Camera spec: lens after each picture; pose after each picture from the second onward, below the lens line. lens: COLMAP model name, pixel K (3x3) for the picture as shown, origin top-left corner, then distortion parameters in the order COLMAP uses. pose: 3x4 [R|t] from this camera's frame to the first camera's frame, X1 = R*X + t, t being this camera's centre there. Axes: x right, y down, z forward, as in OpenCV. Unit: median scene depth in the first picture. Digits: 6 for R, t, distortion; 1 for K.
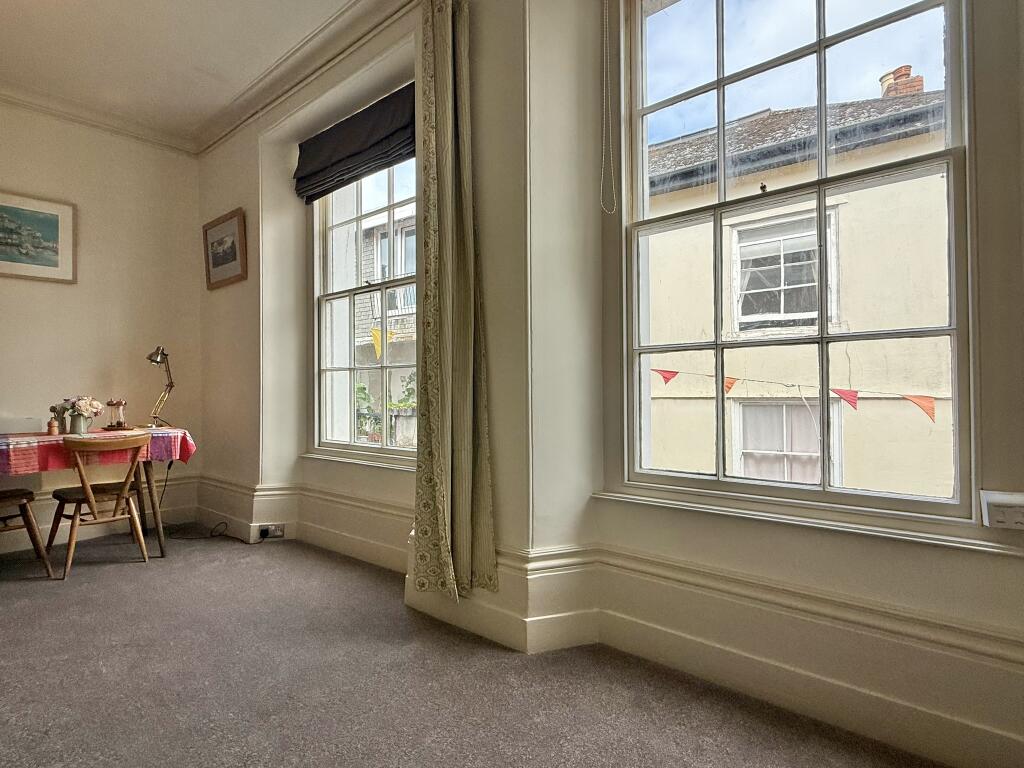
lens RADIAL K [[485.1, 0, 511.2], [0, 485.1, 385.3], [0, 0, 1]] dist [-0.000110, -0.000312]
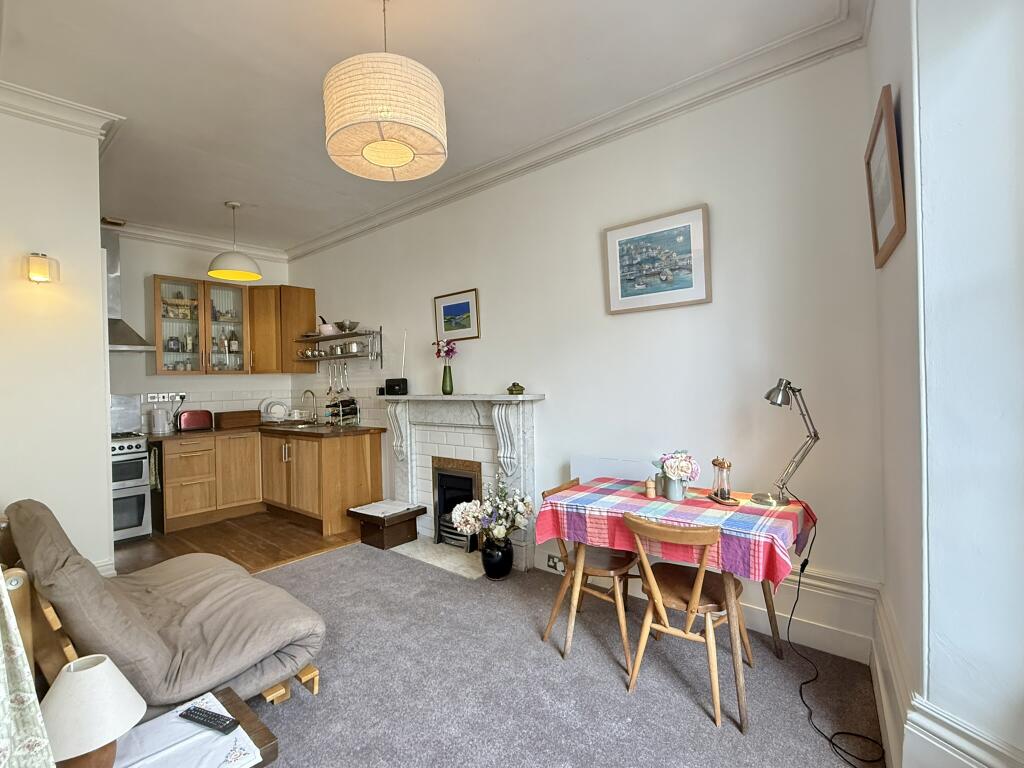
lens RADIAL K [[486.9, 0, 512.0], [0, 486.9, 384.0], [0, 0, 1]] dist [-0.000687, -0.000291]
pose [[0.095623, 0.010369, -0.995364, -0.121637], [0.028808, 0.999498, 0.013179, -0.095731], [0.995001, -0.029934, 0.095277, 0.604889]]
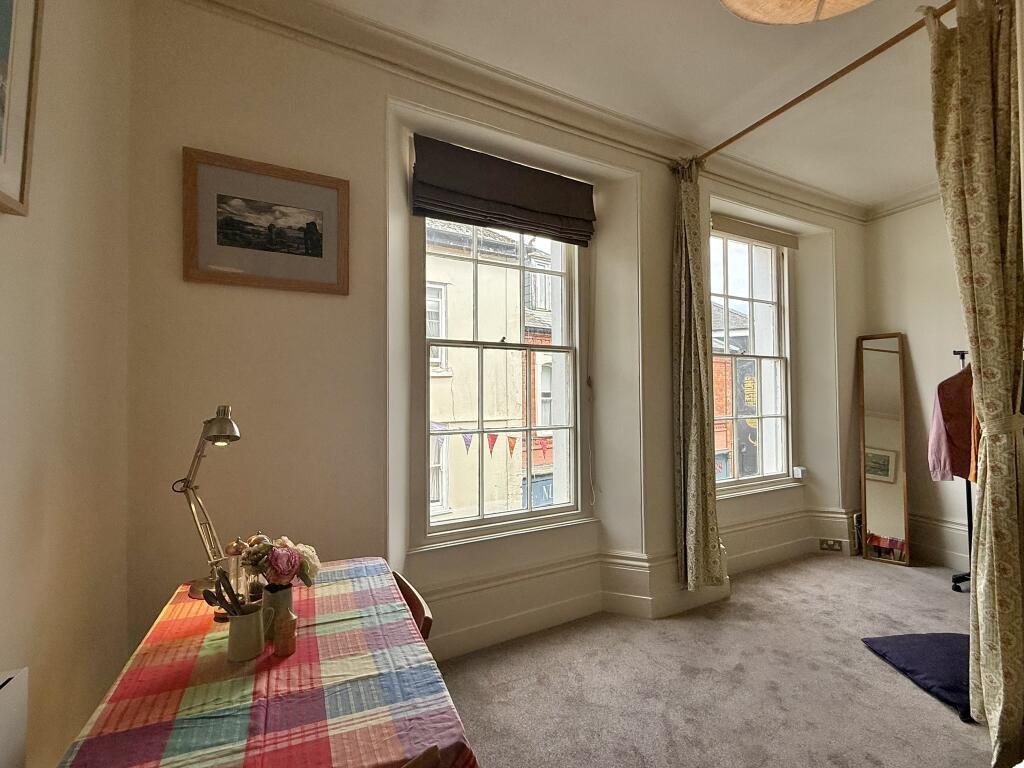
lens RADIAL K [[486.7, 0, 512.8], [0, 486.7, 383.5], [0, 0, 1]] dist [-0.000244, 0.000816]
pose [[0.381154, 0.028057, 0.924086, -1.094137], [-0.003471, 0.999576, -0.028918, -0.092707], [-0.924505, 0.007815, 0.381090, 0.591781]]
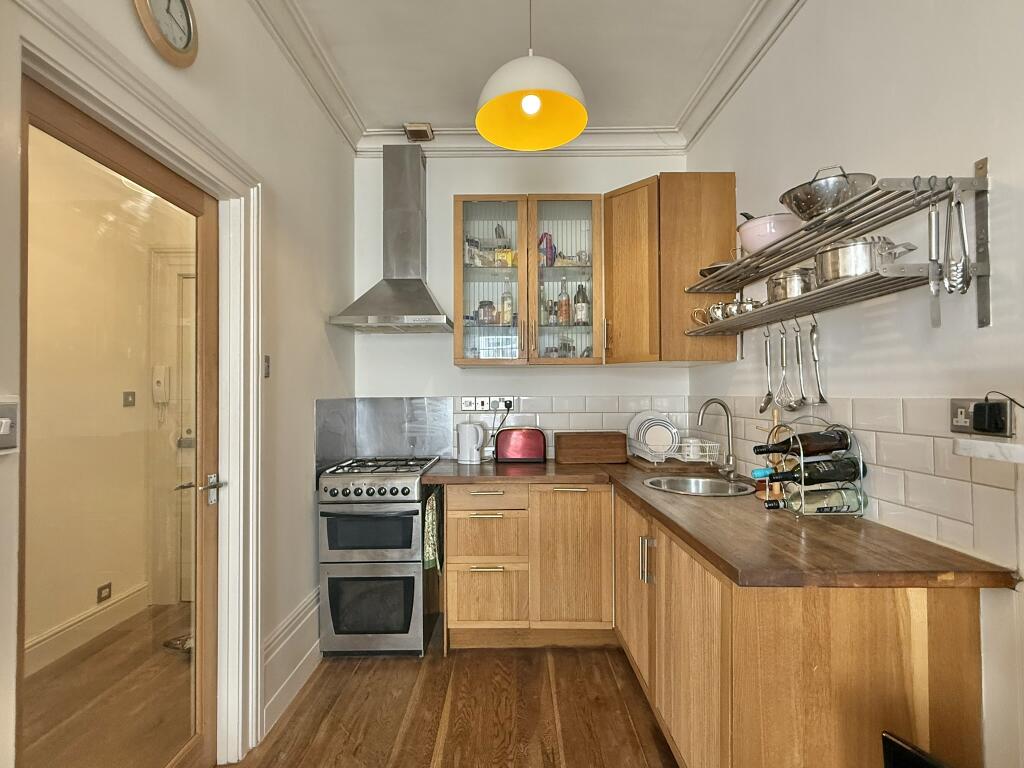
lens RADIAL K [[486.9, 0, 512.0], [0, 486.9, 384.0], [0, 0, 1]] dist [-0.000687, -0.000291]
pose [[-0.680658, 0.001362, -0.732600, -1.098273], [0.015554, 0.999800, -0.012592, -0.090444], [0.732436, -0.019966, -0.680543, 0.344496]]
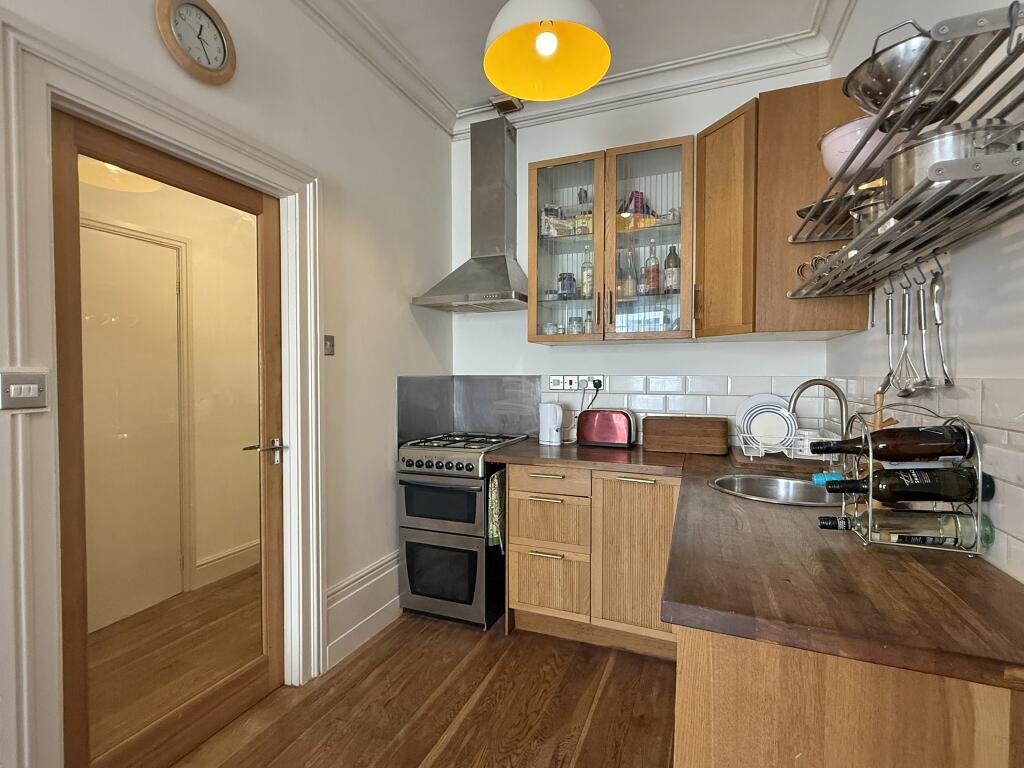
lens RADIAL K [[486.7, 0, 512.8], [0, 486.7, 383.5], [0, 0, 1]] dist [-0.000244, 0.000816]
pose [[-0.905877, 0.017813, -0.423166, -1.276168], [0.009780, 0.999729, 0.021147, -0.083595], [0.423428, 0.015018, -0.905805, 0.425881]]
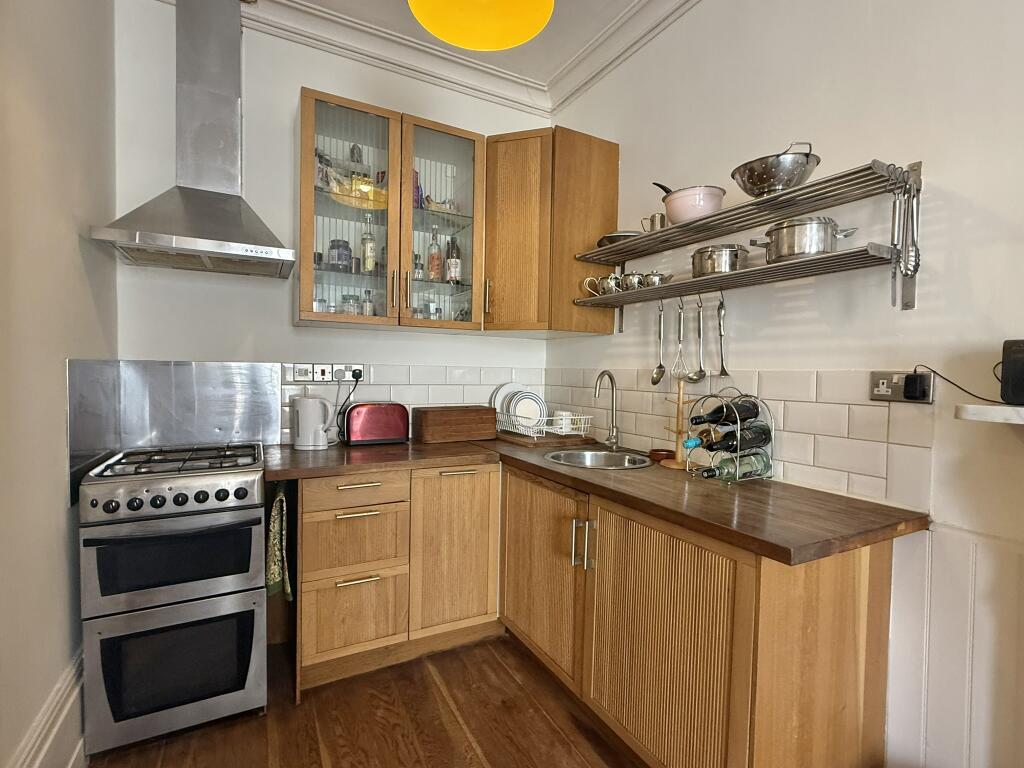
lens RADIAL K [[486.7, 0, 512.8], [0, 486.7, 383.5], [0, 0, 1]] dist [-0.000244, 0.000816]
pose [[-0.256452, 0.034359, -0.965946, -1.105231], [-0.011183, 0.999196, 0.038511, -0.080250], [0.966492, 0.020679, -0.255861, 0.130241]]
